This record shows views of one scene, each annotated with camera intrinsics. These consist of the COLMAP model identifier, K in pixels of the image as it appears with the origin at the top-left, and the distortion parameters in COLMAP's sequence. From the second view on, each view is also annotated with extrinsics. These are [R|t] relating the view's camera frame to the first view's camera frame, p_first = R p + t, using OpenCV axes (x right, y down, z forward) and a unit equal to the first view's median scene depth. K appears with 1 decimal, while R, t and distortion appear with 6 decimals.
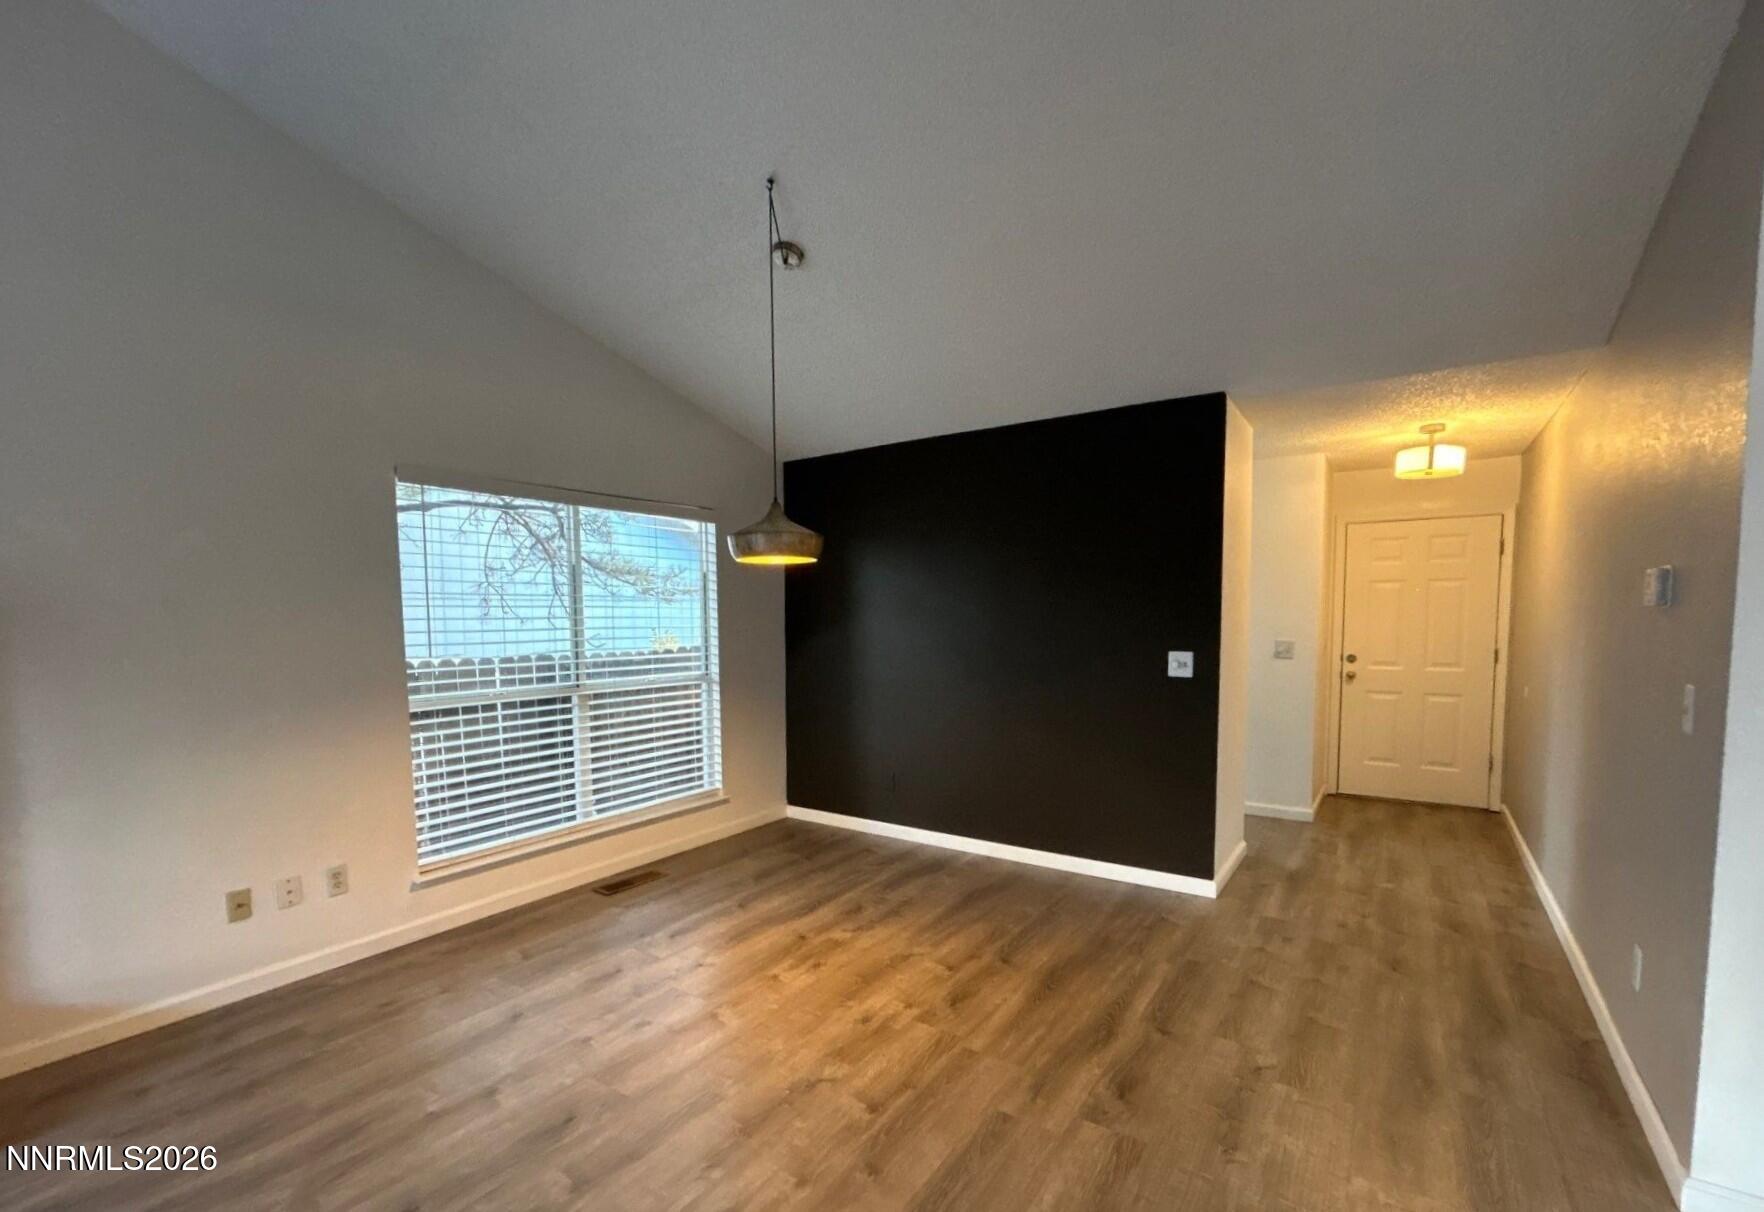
lens RADIAL K [[771.3, 0, 879.9], [0, 771.3, 667.1], [0, 0, 1]] dist [-0.002496, -0.000111]
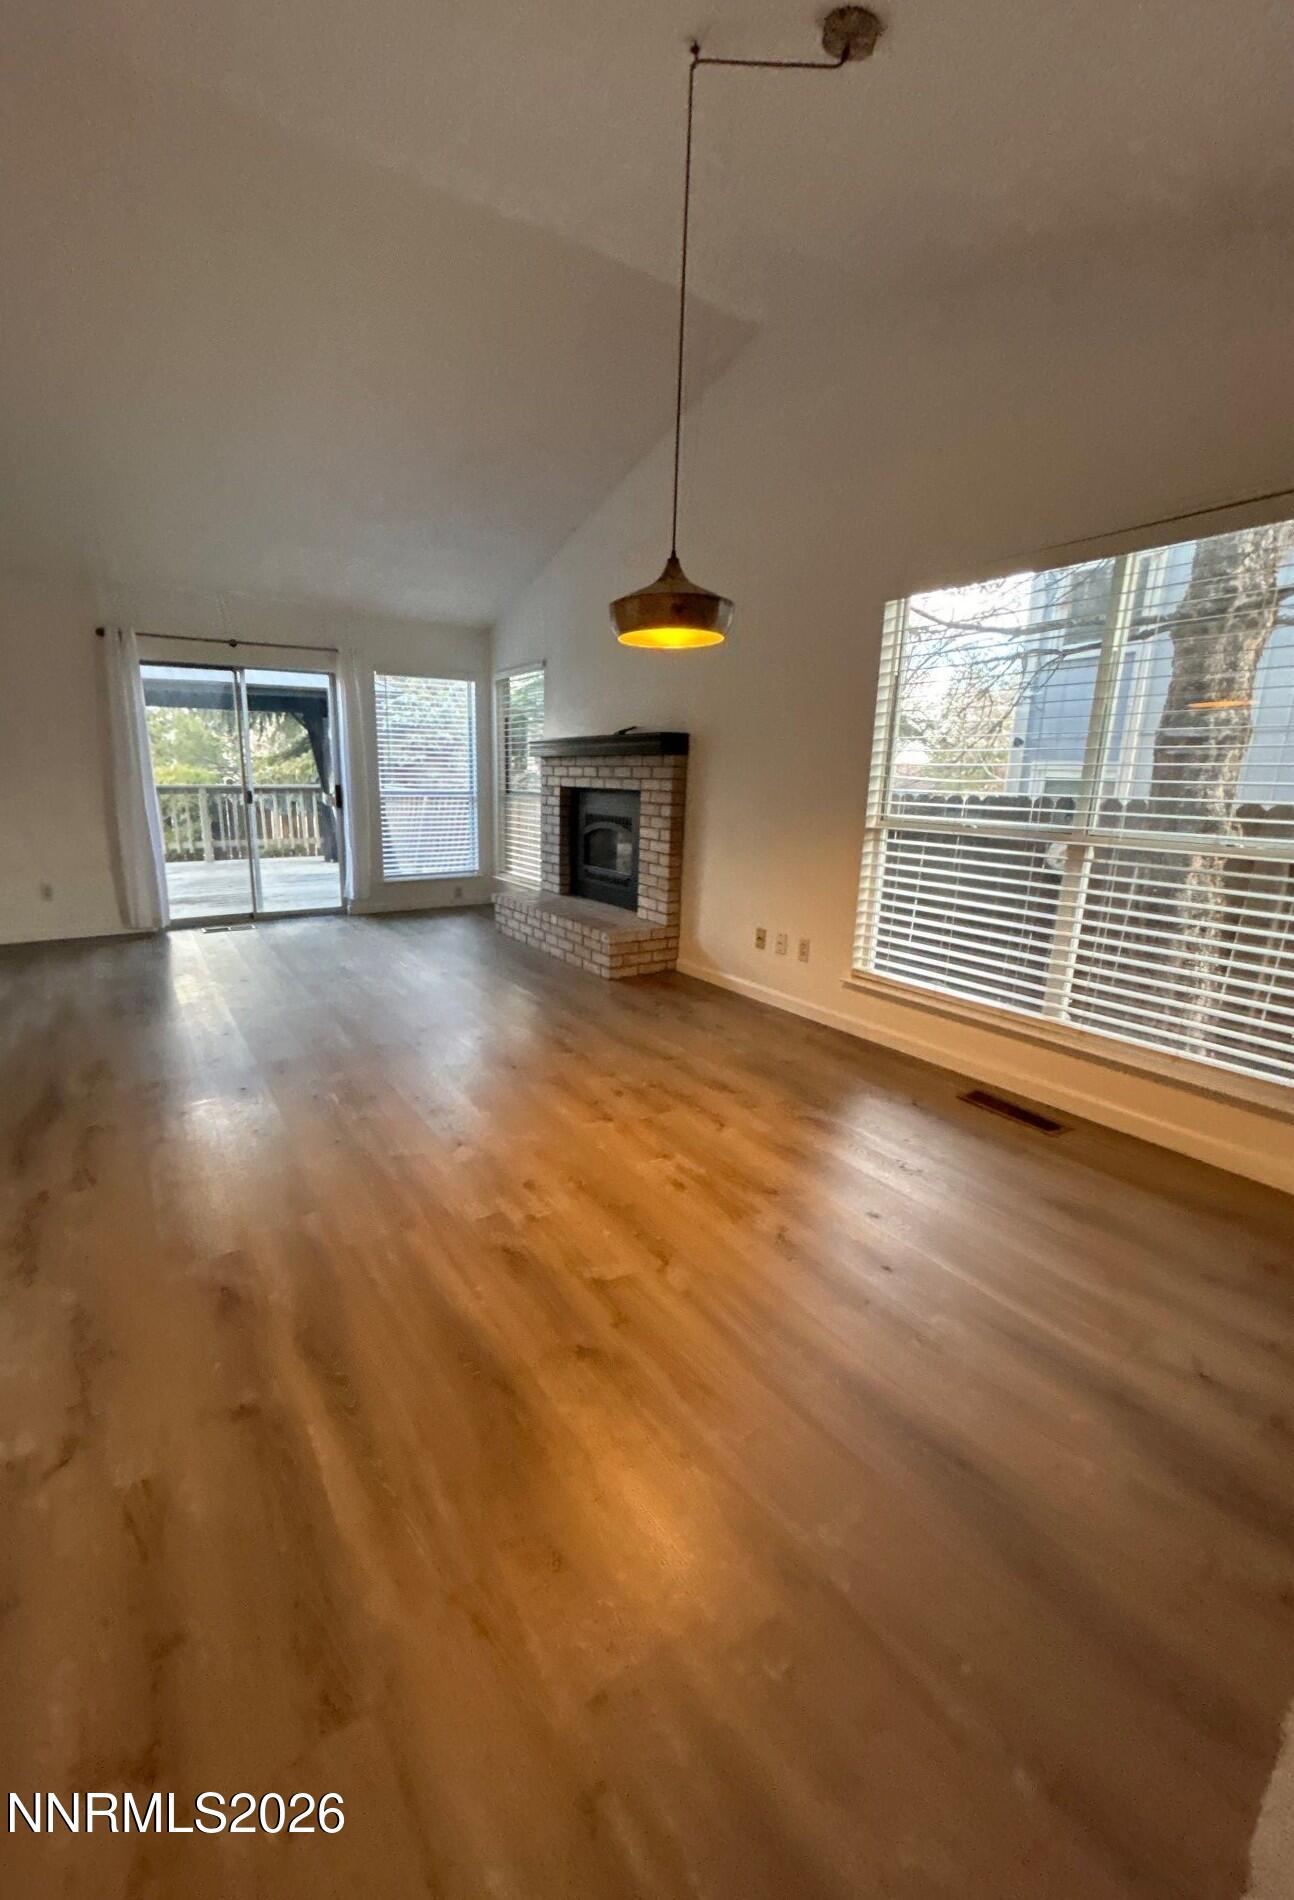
lens RADIAL K [[774.6, 0, 576.8], [0, 774.6, 947.5], [0, 0, 1]] dist [-0.001259, -0.000035]
pose [[-0.421744, 0.206628, -0.882857, 0.461679], [-0.069875, 0.963386, 0.258855, -0.026349], [0.904019, 0.170860, -0.391864, 0.909946]]
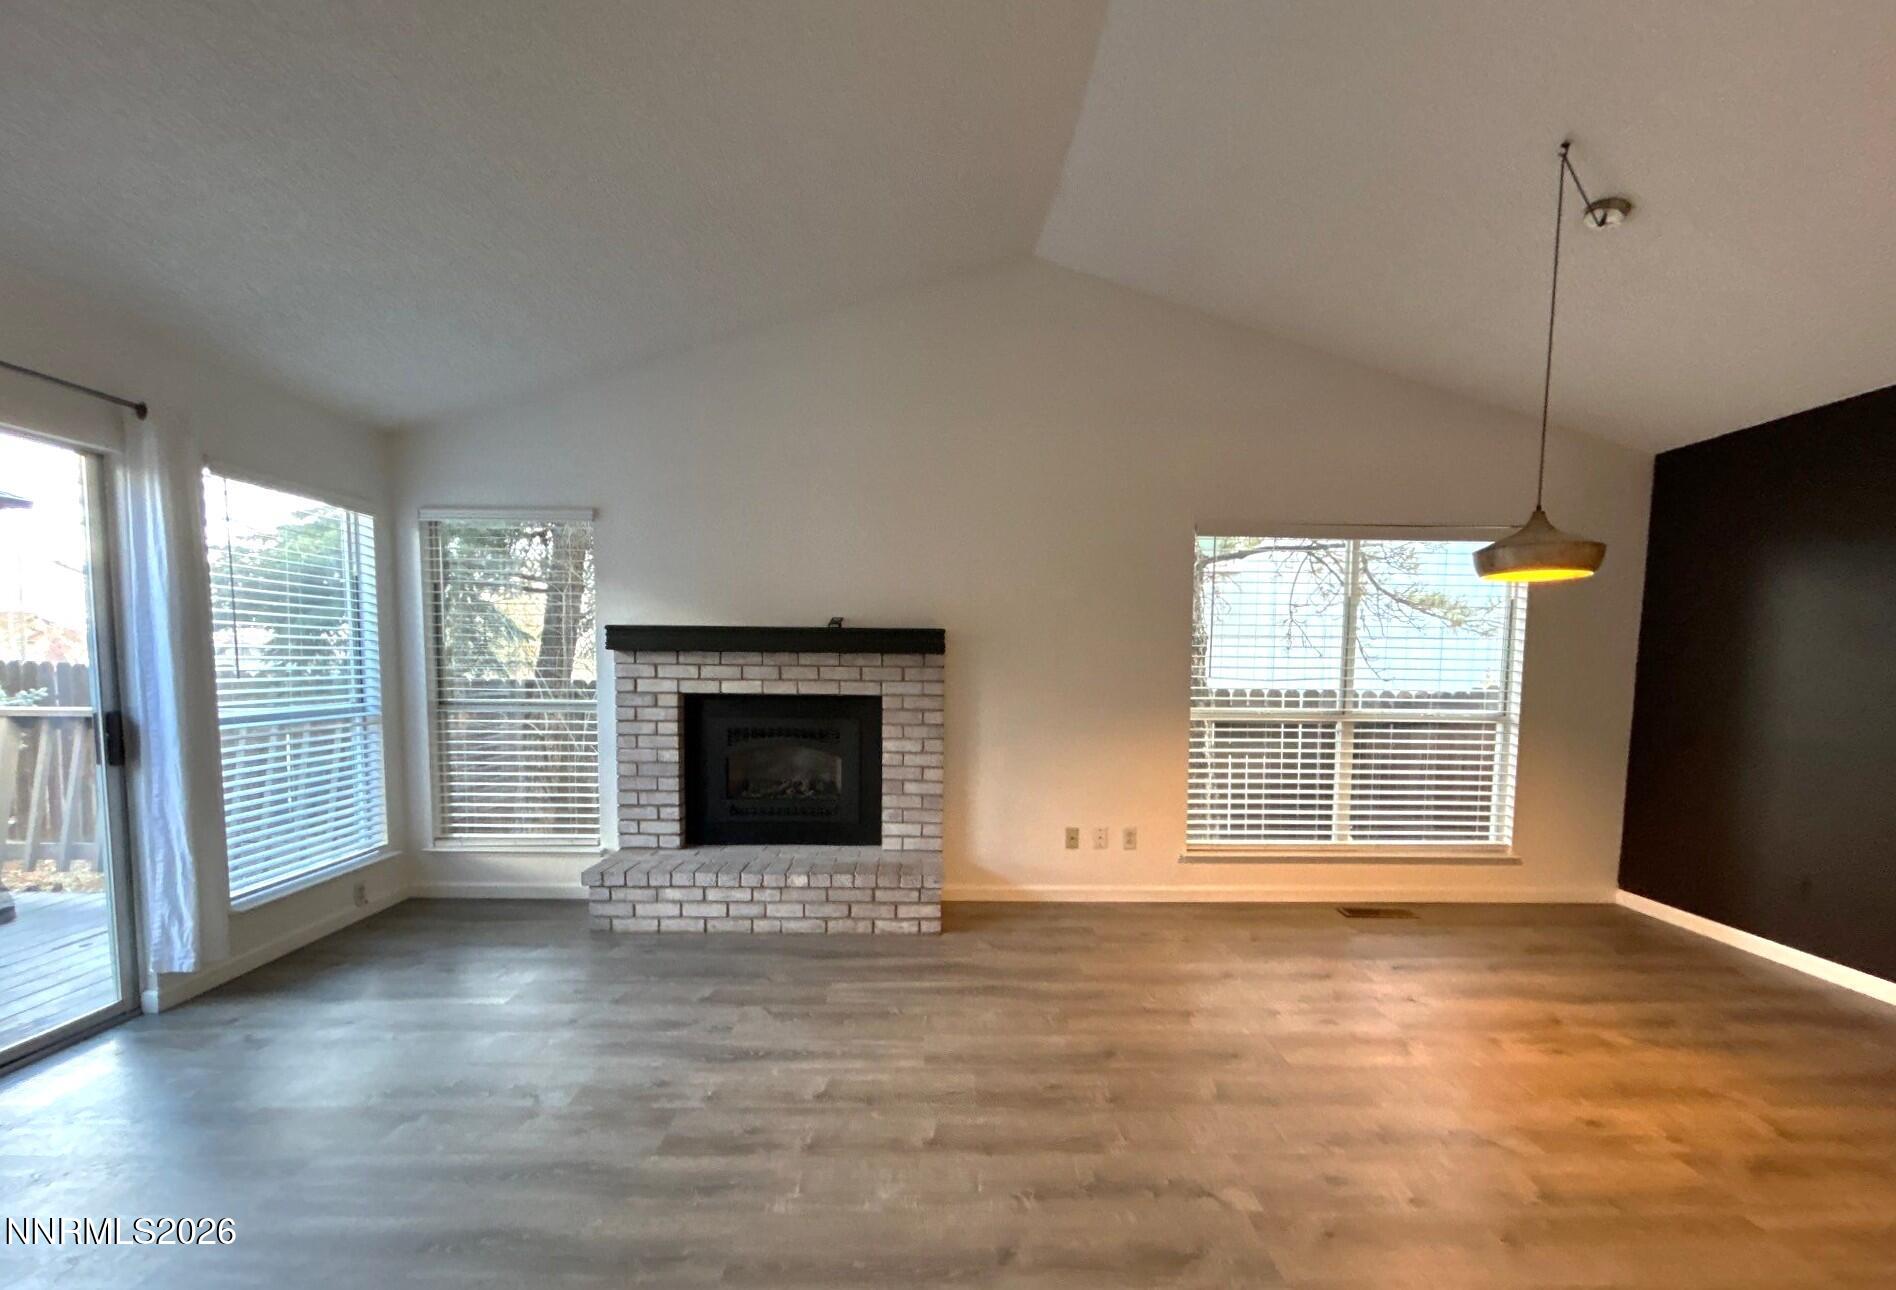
lens RADIAL K [[773.0, 0, 946.6], [0, 773.0, 710.6], [0, 0, 1]] dist [-0.001259, -0.000035]
pose [[0.582843, 0.070744, -0.809499, 0.145595], [-0.071308, 0.996813, 0.035772, 0.022739], [0.809450, 0.036874, 0.586030, -0.046376]]
